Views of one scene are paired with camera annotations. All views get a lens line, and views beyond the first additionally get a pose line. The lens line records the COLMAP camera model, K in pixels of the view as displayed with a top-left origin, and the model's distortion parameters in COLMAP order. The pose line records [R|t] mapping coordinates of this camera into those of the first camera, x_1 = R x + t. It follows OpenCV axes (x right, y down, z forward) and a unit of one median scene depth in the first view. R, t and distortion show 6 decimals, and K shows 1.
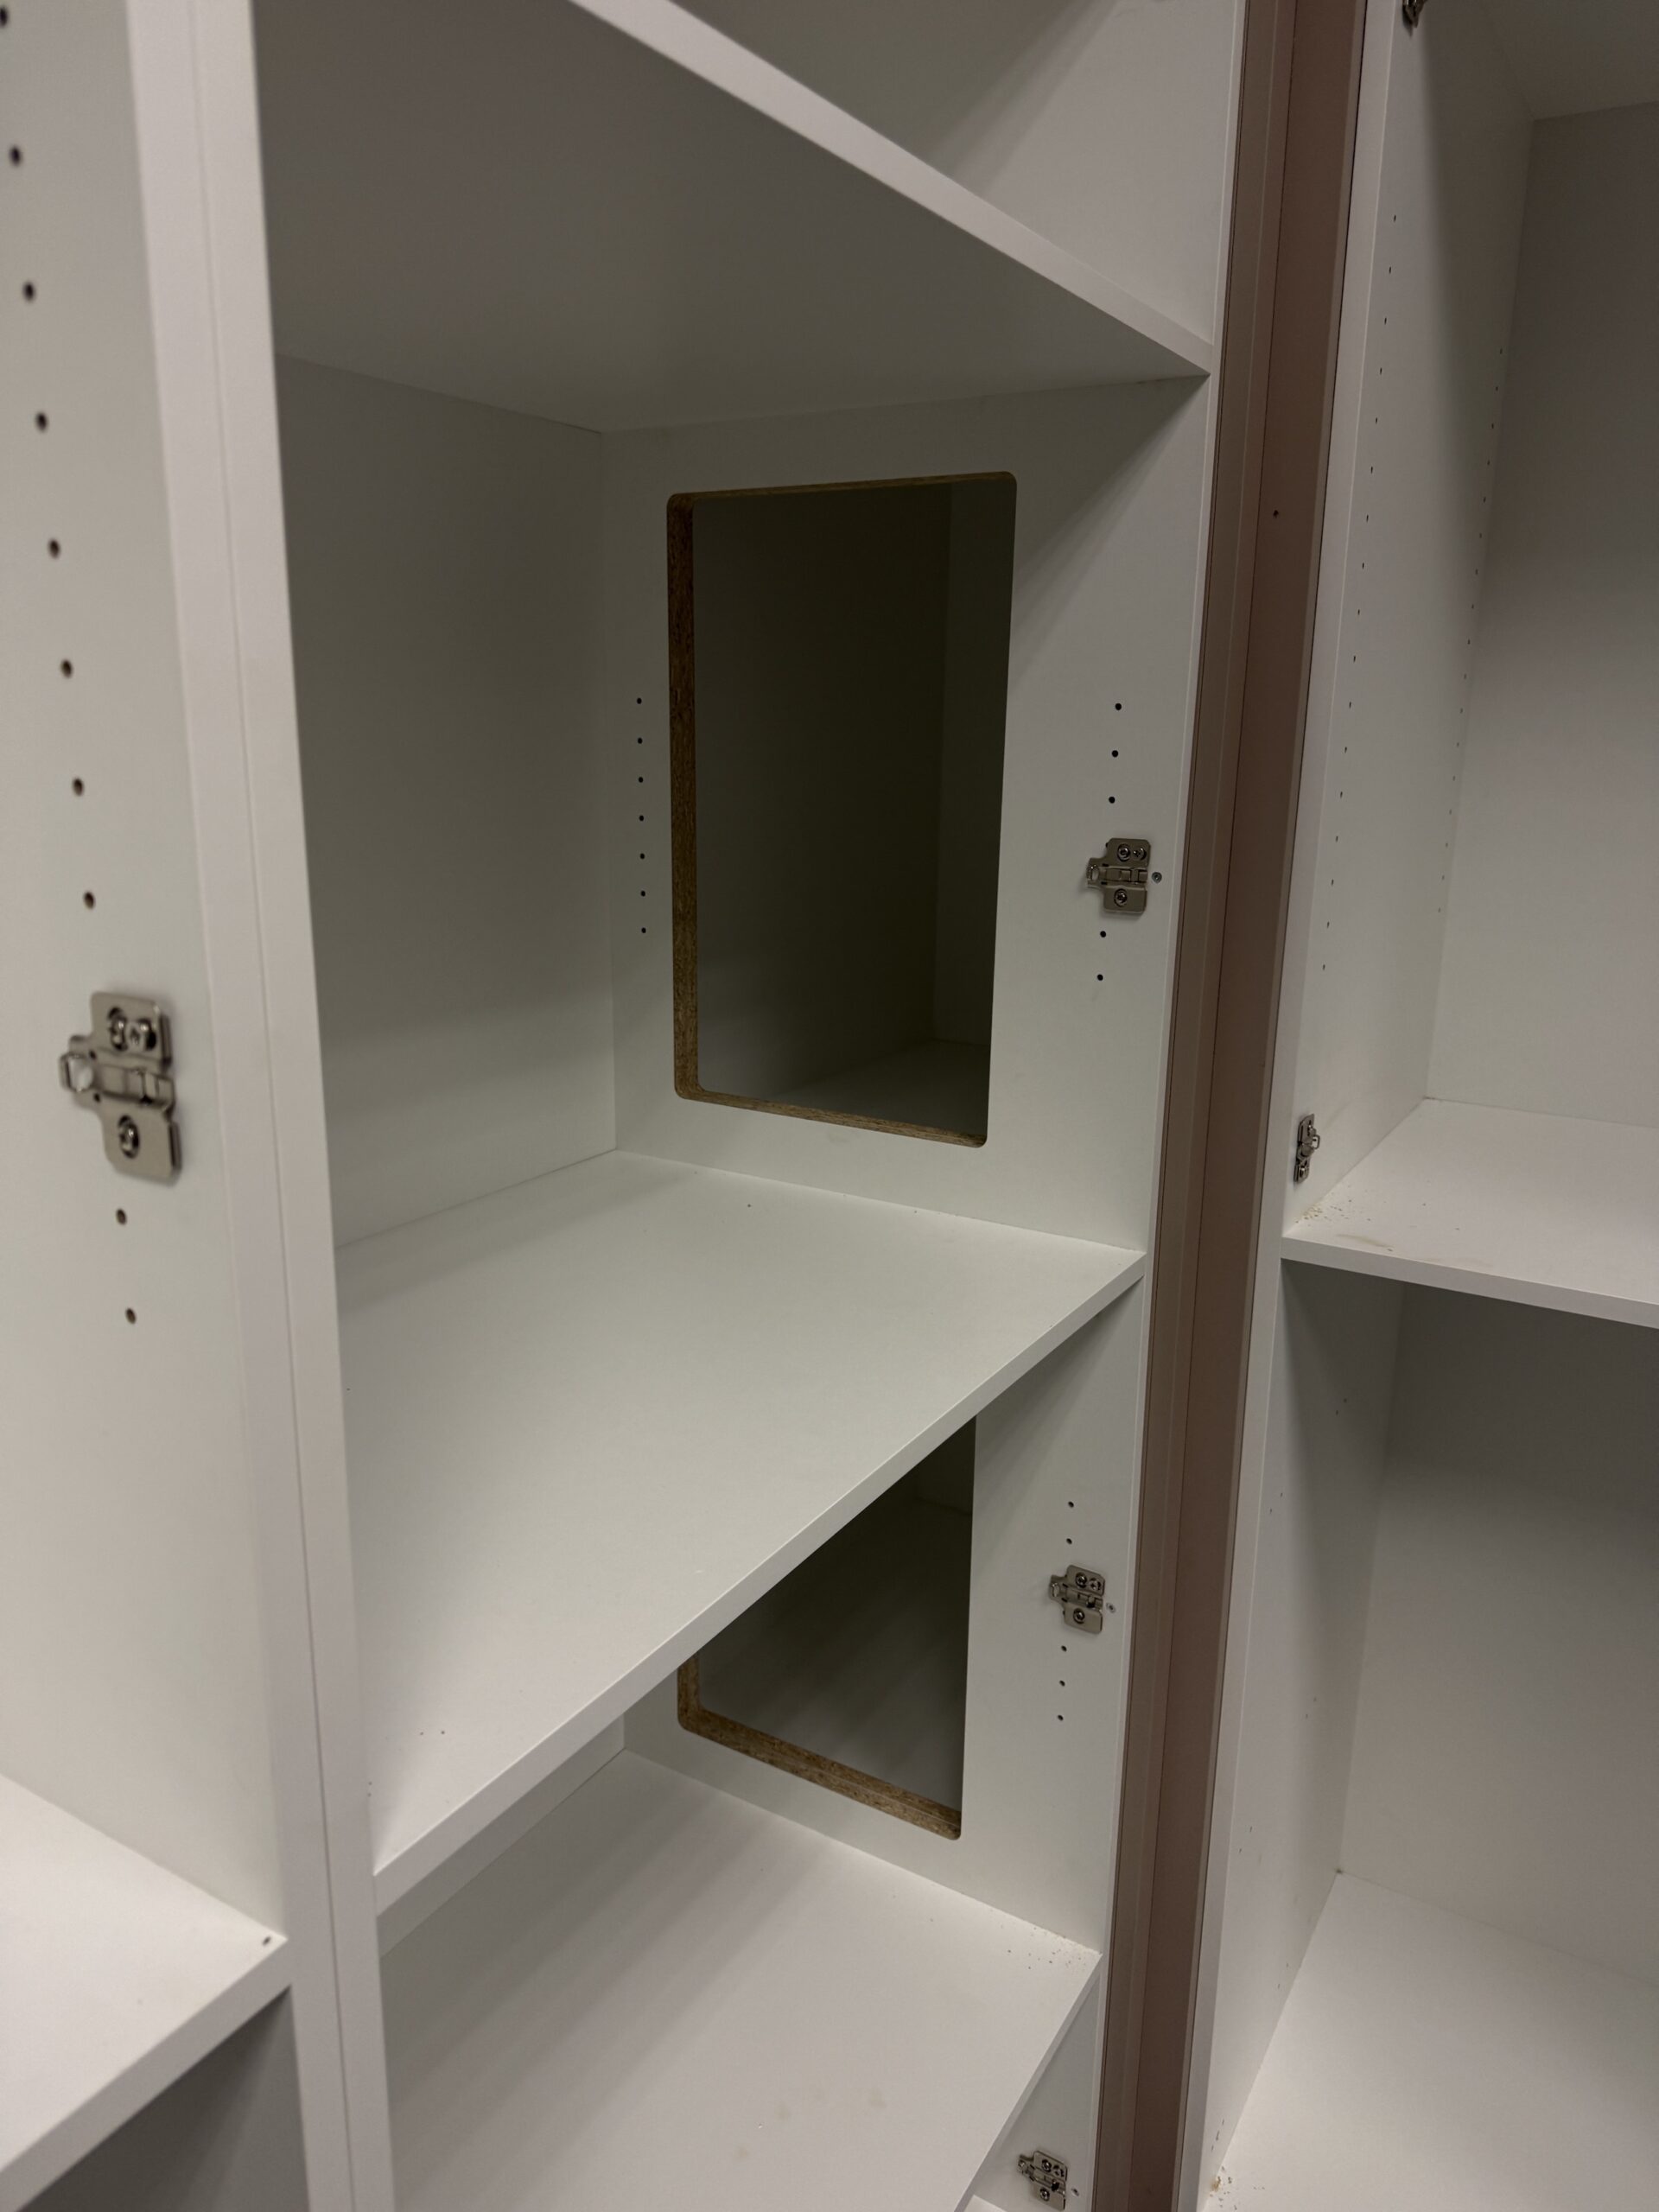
lens RADIAL K [[1551.1, 0, 824.2], [0, 1551.1, 1110.2], [0, 0, 1]] dist [0.064838, -0.072619]
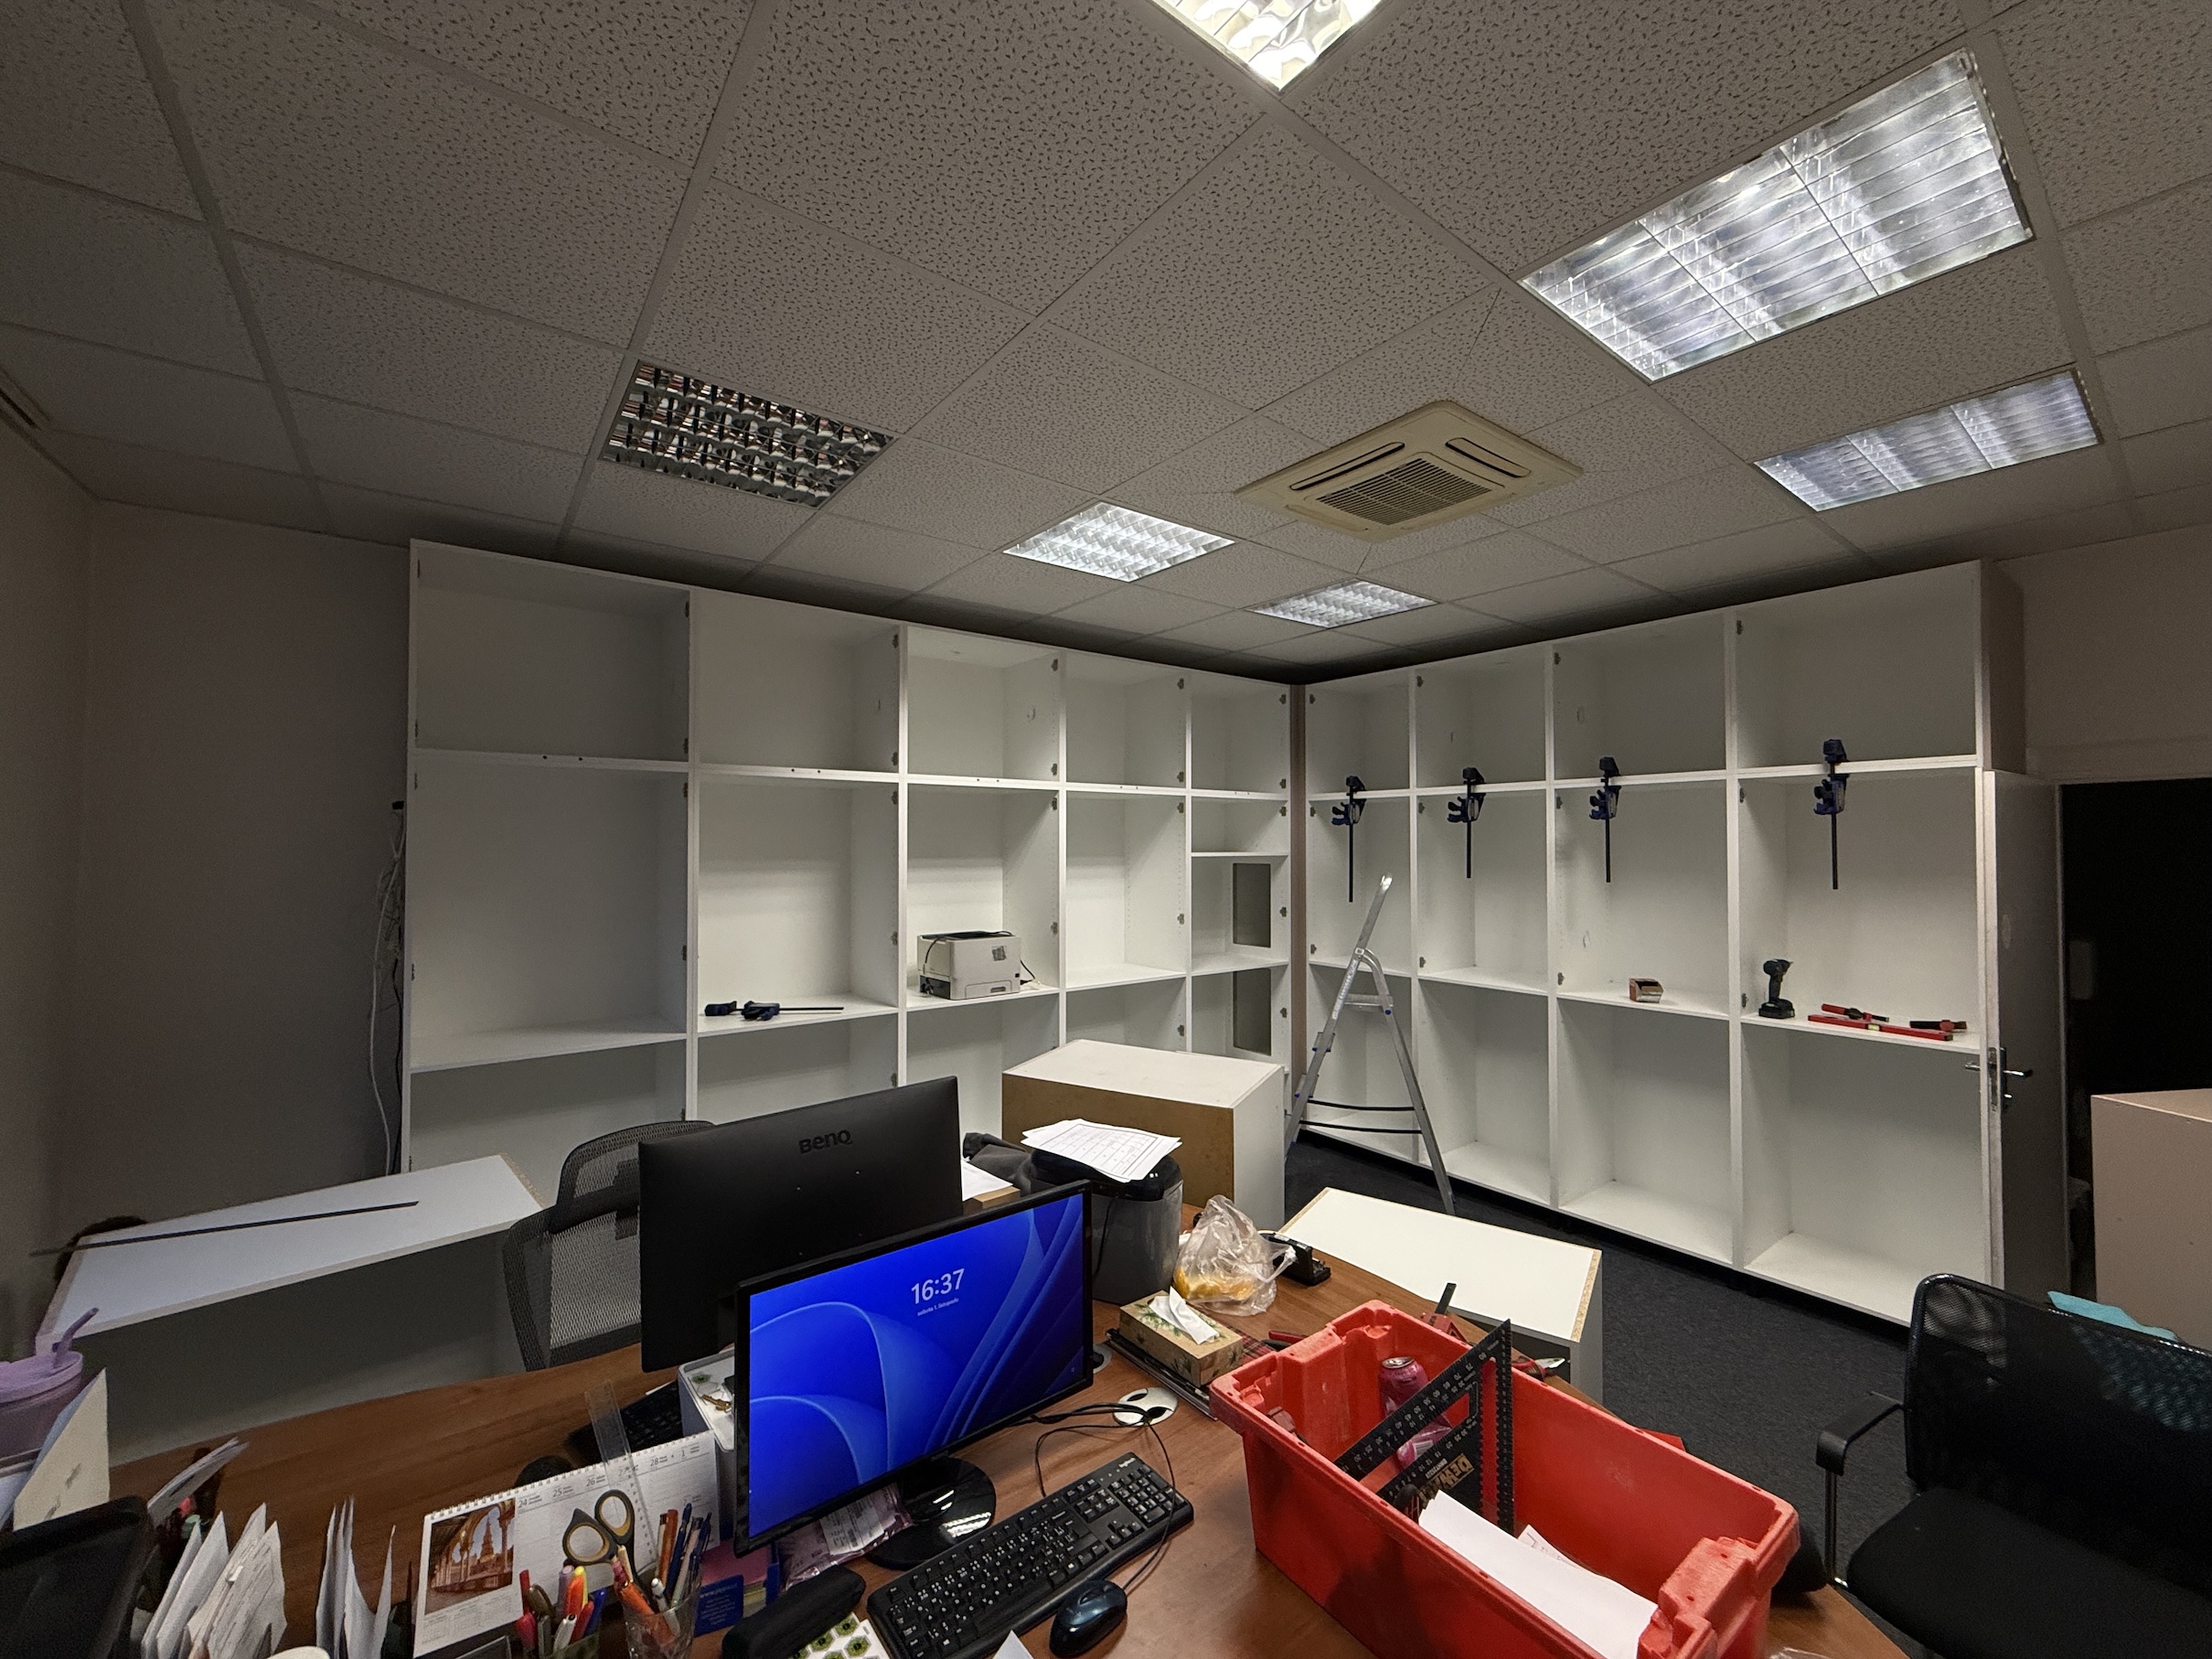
lens RADIAL K [[876.8, 0, 1099.8], [0, 876.8, 829.8], [0, 0, 1]] dist [0.000464, -0.000268]
pose [[0.929288, -0.022114, -0.368694, 0.881430], [-0.076679, 0.964908, -0.251142, 0.581335], [0.361310, 0.261655, 0.894982, -3.132359]]
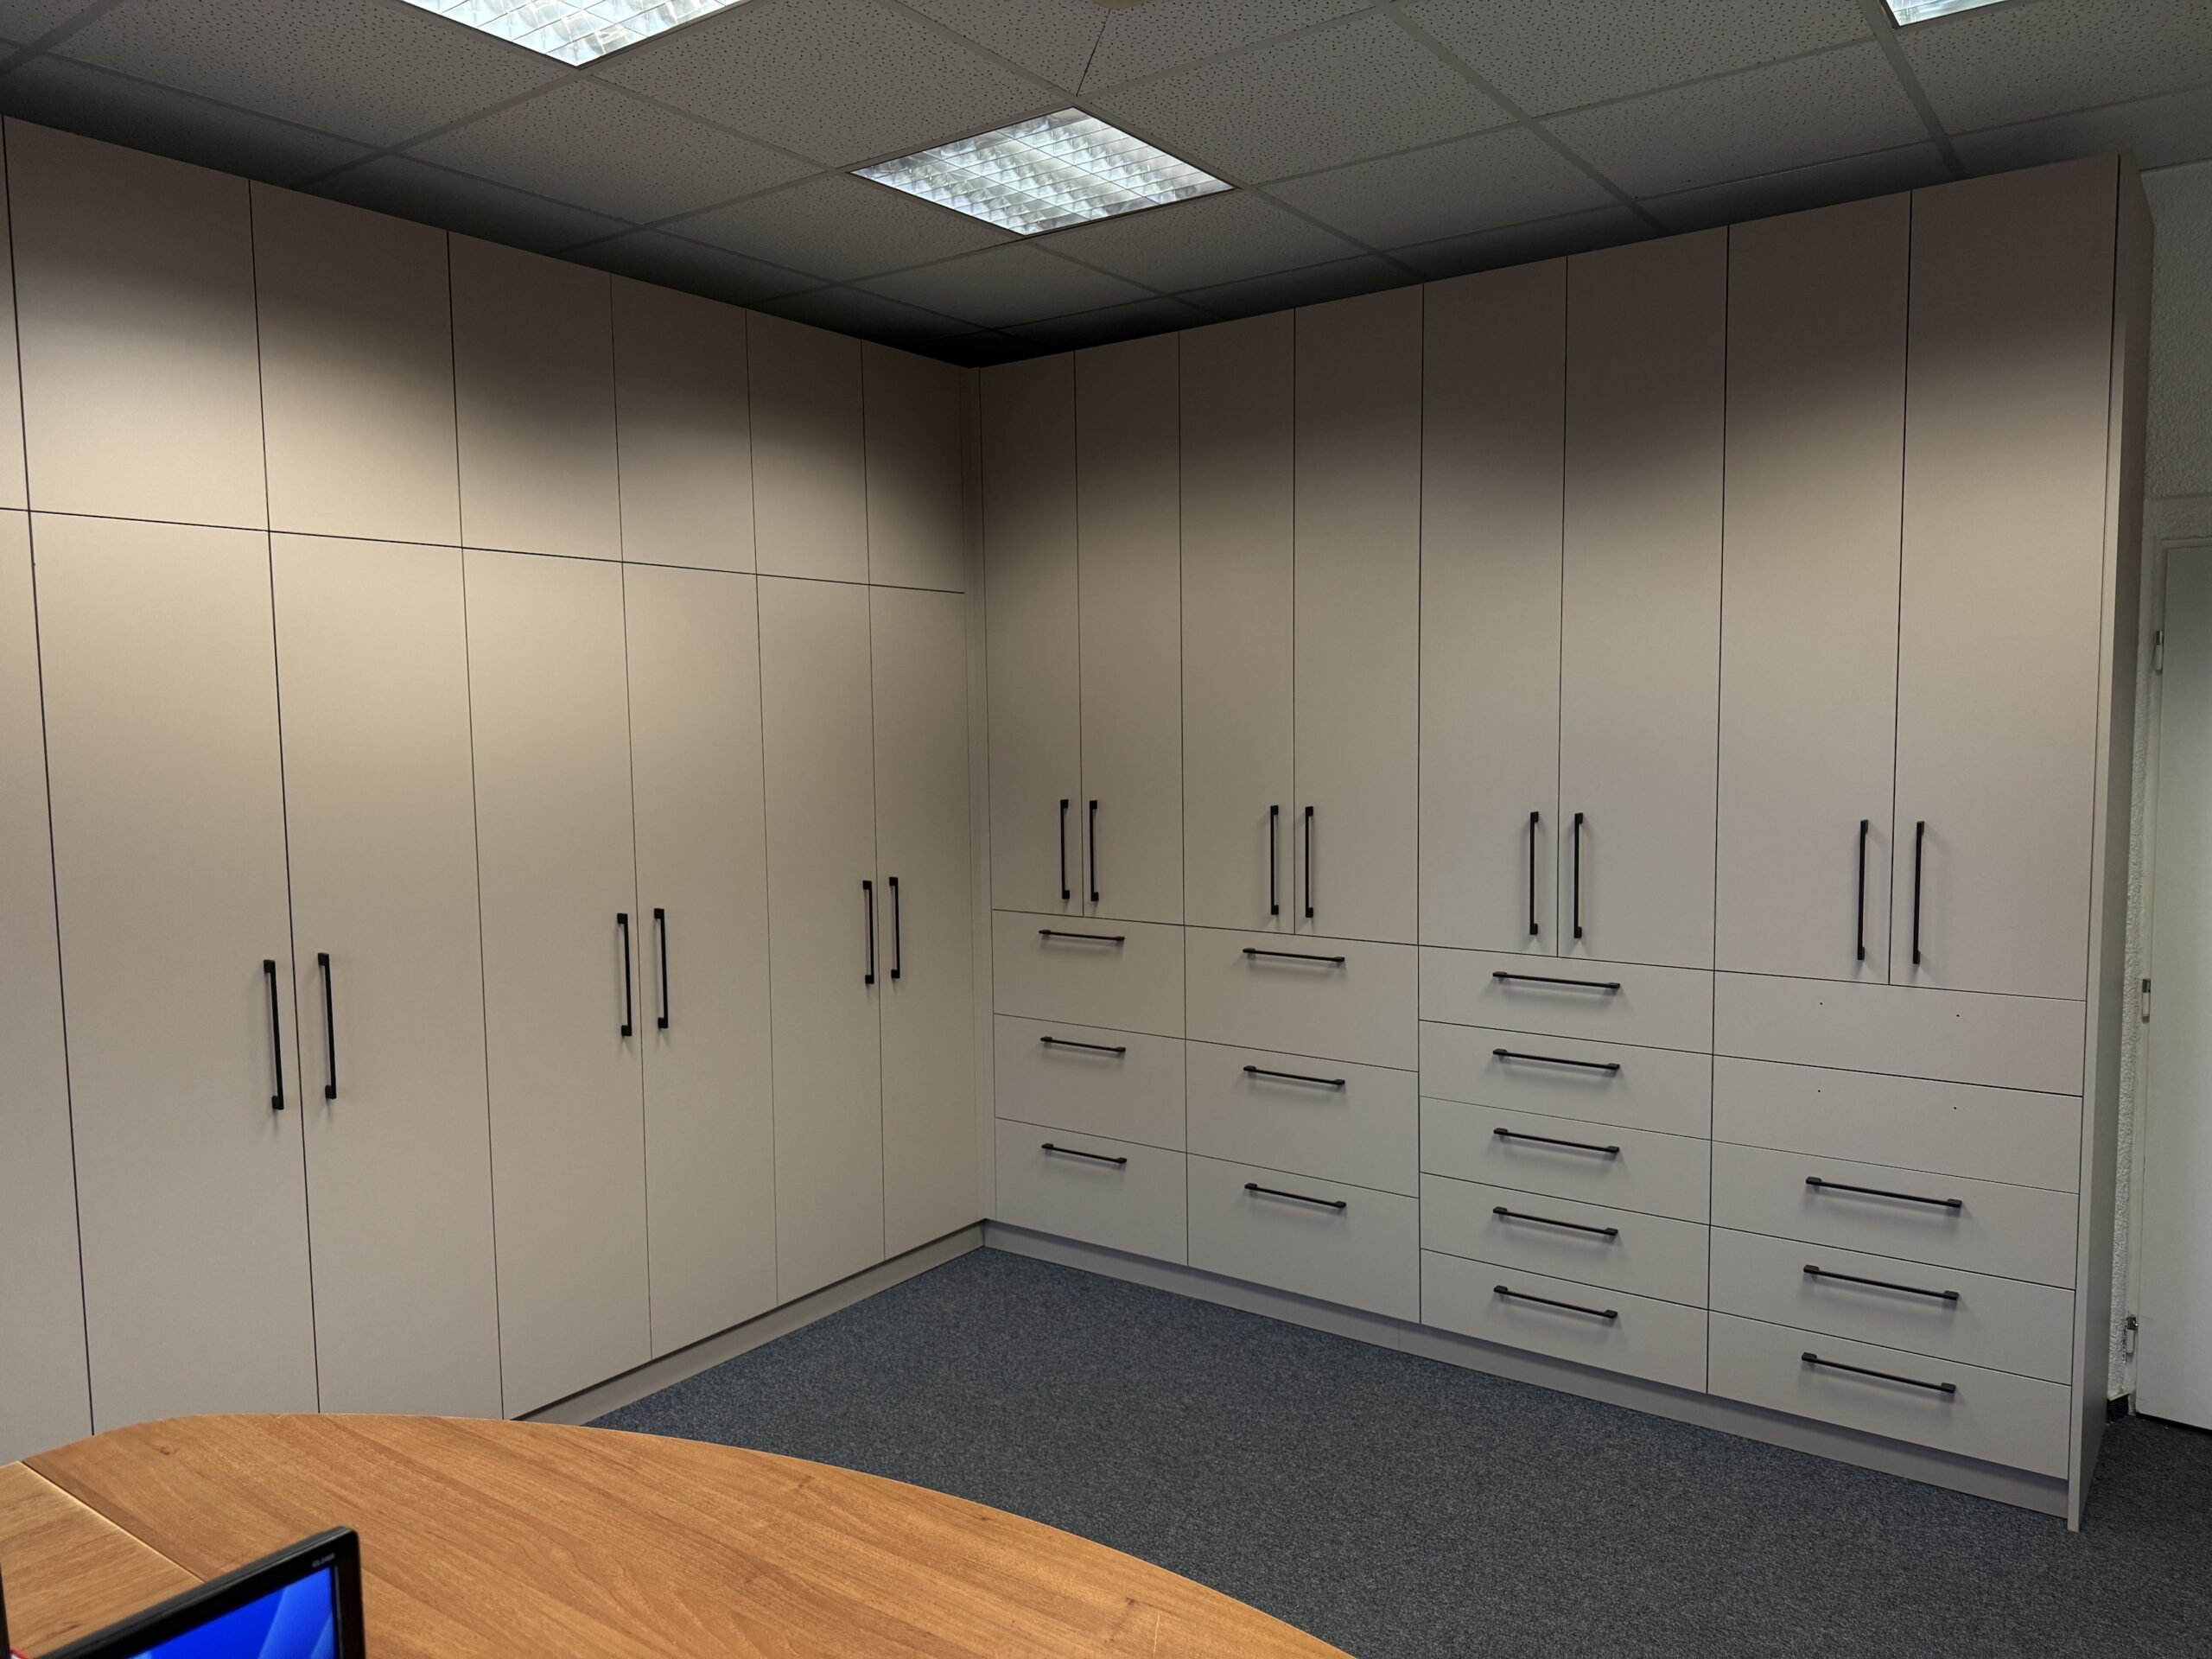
lens RADIAL K [[1551.1, 0, 1096.9], [0, 1551.1, 840.6], [0, 0, 1]] dist [0.064838, -0.072619]
pose [[0.995852, -0.021596, -0.088391, 0.849337], [0.006627, 0.986060, -0.166259, 0.546787], [0.090749, 0.164984, 0.982112, -2.721658]]
